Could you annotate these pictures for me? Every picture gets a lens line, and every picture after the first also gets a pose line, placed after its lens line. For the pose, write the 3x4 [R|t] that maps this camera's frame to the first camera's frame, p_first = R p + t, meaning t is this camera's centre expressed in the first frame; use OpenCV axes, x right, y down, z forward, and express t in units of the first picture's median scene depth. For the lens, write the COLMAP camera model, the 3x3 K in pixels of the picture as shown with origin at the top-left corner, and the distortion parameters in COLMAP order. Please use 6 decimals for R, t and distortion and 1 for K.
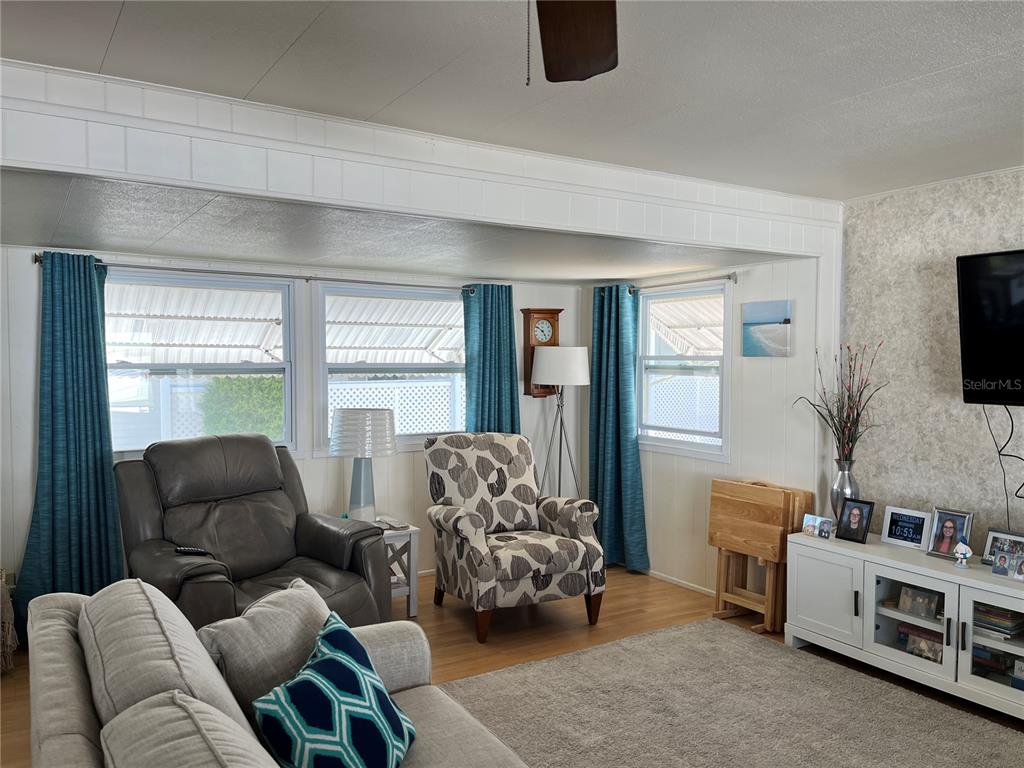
lens RADIAL K [[775.3, 0, 501.9], [0, 775.3, 385.0], [0, 0, 1]] dist [0.037338, -0.034596]
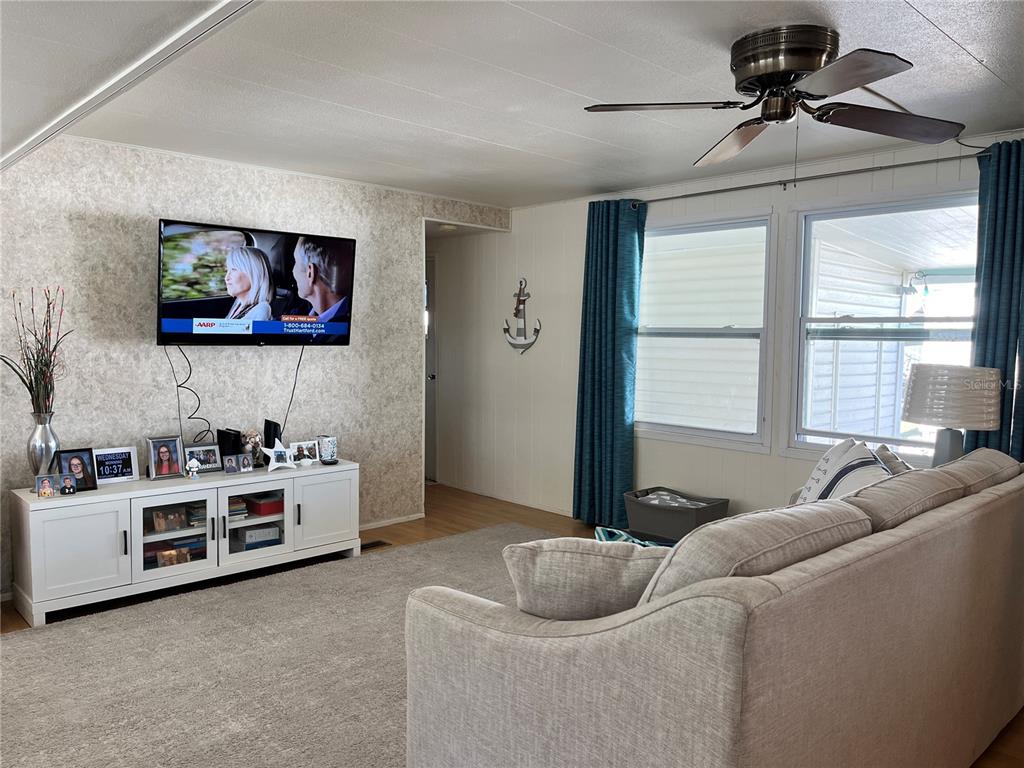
lens RADIAL K [[775.3, 0, 519.2], [0, 775.3, 386.3], [0, 0, 1]] dist [0.037338, -0.034596]
pose [[-0.214283, -0.070844, 0.974199, -0.614234], [0.021449, 0.996785, 0.077205, 0.005031], [-0.976536, 0.037440, -0.212074, 0.665597]]
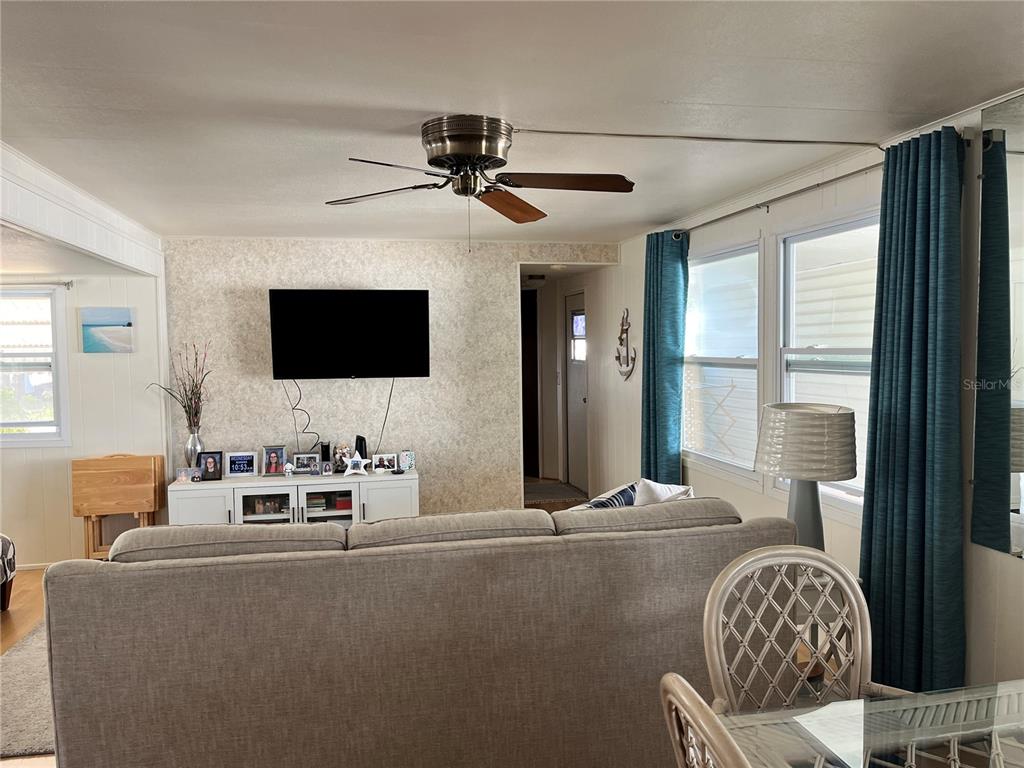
lens RADIAL K [[775.3, 0, 518.3], [0, 775.3, 389.2], [0, 0, 1]] dist [0.037338, -0.034596]
pose [[0.330130, -0.058921, 0.942095, -0.704088], [0.045547, 0.997882, 0.046449, -0.008351], [-0.942836, 0.027576, 0.332114, -0.013063]]
